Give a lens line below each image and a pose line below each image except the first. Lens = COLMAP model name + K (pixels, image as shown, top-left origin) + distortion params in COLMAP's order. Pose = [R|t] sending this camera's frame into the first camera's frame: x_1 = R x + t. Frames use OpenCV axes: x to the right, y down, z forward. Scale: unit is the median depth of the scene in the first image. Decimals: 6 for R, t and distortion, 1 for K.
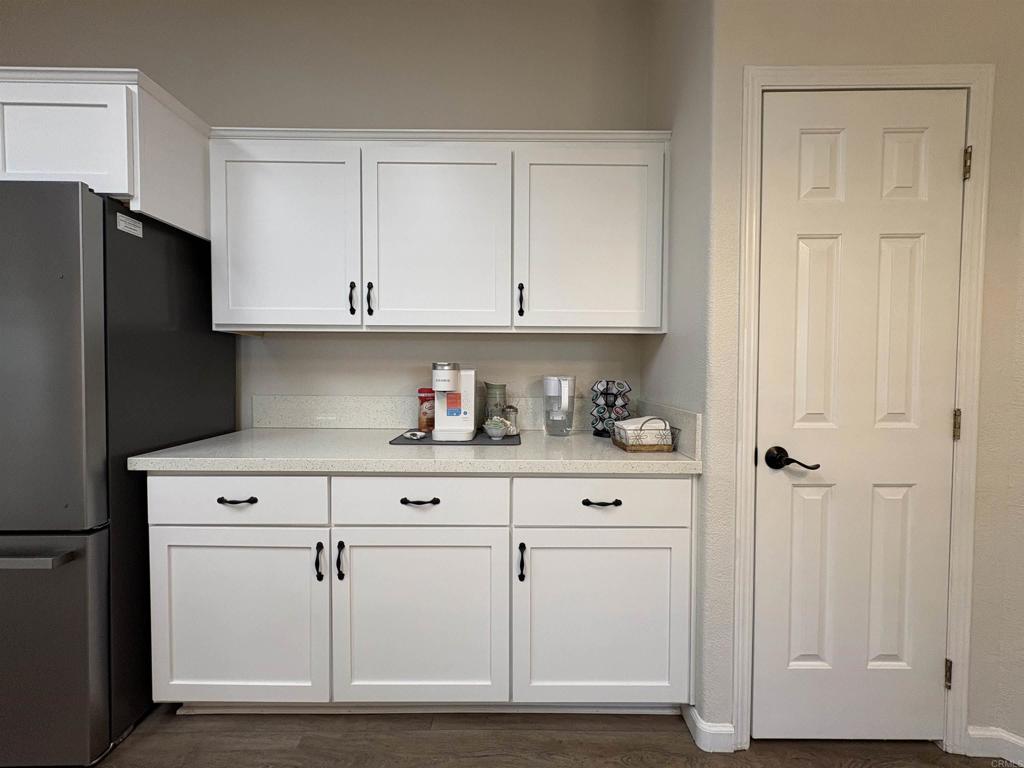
lens RADIAL K [[409.2, 0, 513.7], [0, 409.2, 381.6], [0, 0, 1]] dist [0.004720, 0.000243]
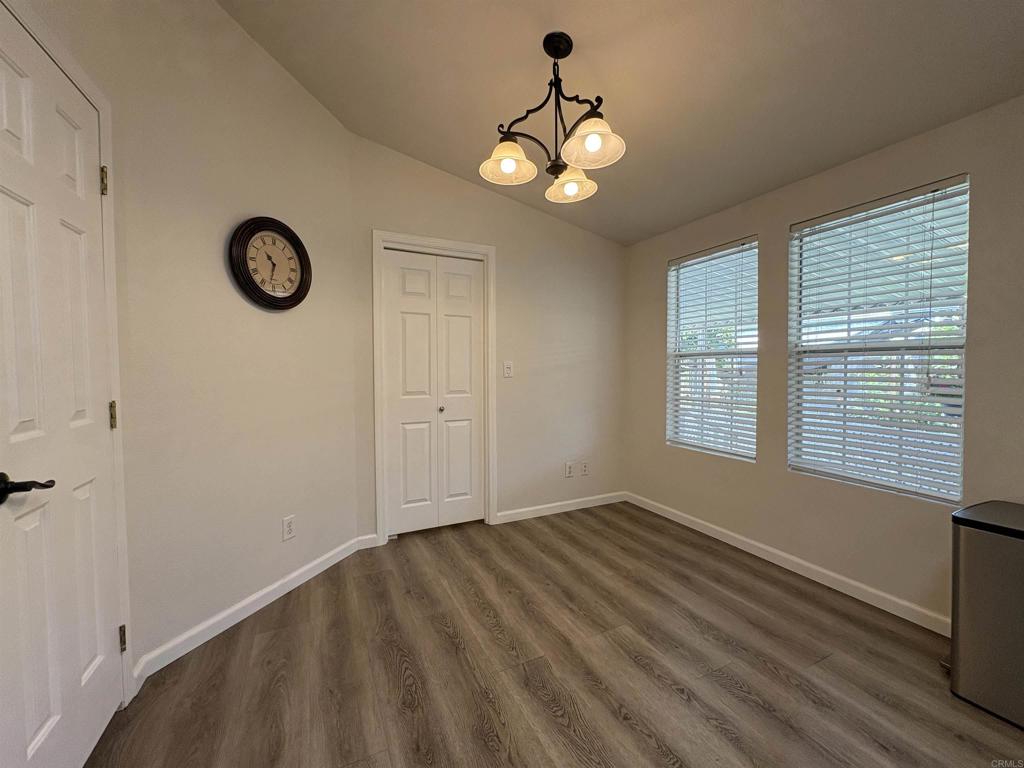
lens RADIAL K [[408.2, 0, 512.0], [0, 408.2, 384.0], [0, 0, 1]] dist [0.002140, -0.000006]
pose [[-0.437574, -0.038052, 0.898377, -0.362313], [0.034728, 0.997644, 0.059171, -0.006730], [-0.898512, 0.057090, -0.435221, 0.477121]]
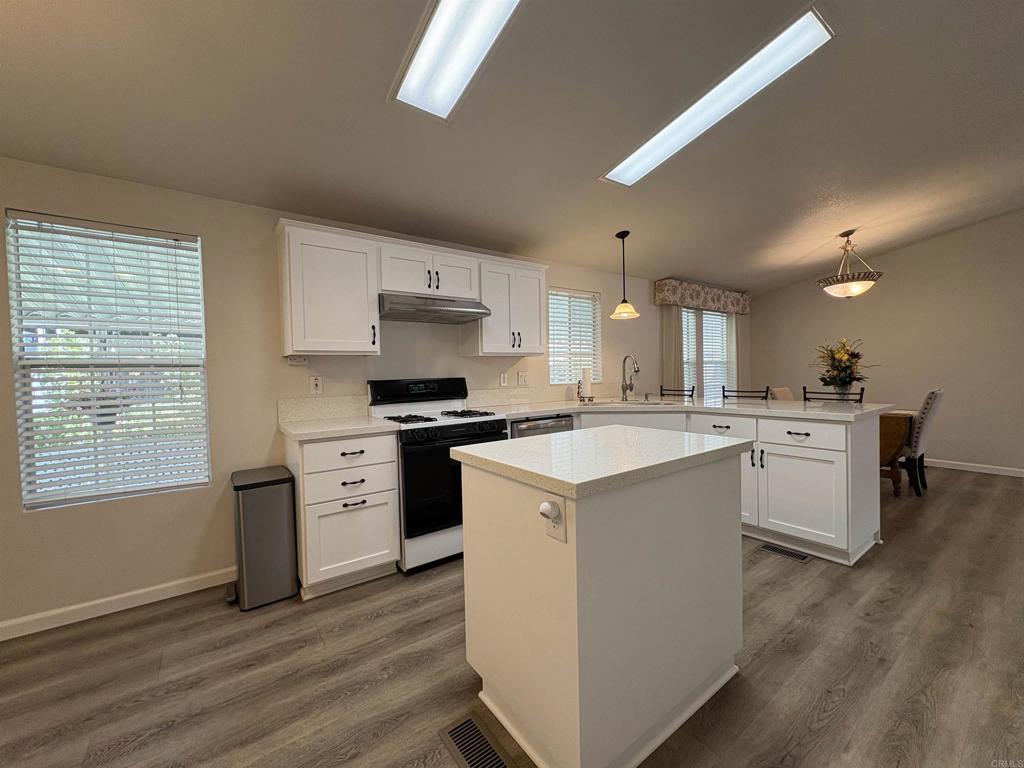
lens RADIAL K [[408.2, 0, 512.0], [0, 408.2, 384.0], [0, 0, 1]] dist [0.002140, -0.000006]
pose [[-0.809917, 0.025171, -0.586004, 0.160001], [-0.006081, 0.998665, 0.051300, -0.018377], [0.586512, 0.045112, -0.808683, 0.804755]]
